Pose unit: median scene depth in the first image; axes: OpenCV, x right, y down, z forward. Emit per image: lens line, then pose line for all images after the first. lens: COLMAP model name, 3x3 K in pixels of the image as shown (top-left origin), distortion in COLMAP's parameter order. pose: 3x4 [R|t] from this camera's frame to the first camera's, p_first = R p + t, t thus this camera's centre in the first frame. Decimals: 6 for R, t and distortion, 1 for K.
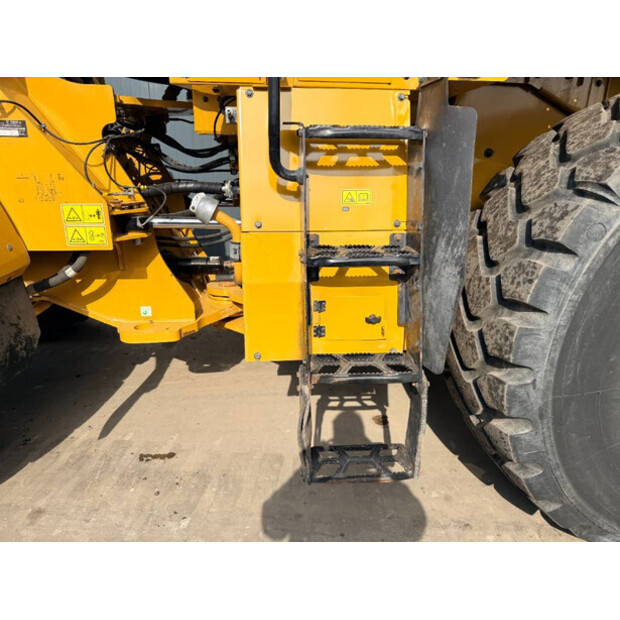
lens RADIAL K [[439.1, 0, 308.8], [0, 439.1, 315.0], [0, 0, 1]] dist [0.026344, -0.041510]
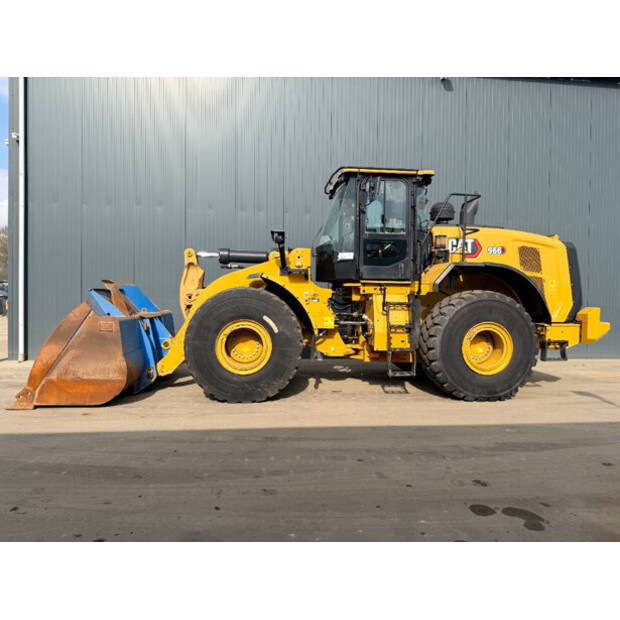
lens RADIAL K [[439.1, 0, 309.9], [0, 439.1, 305.2], [0, 0, 1]] dist [0.026344, -0.041510]
pose [[0.999875, 0.005629, 0.014786, -0.923418], [-0.000758, 0.950549, -0.310573, 1.116423], [-0.015803, 0.310522, 0.950435, -3.574055]]
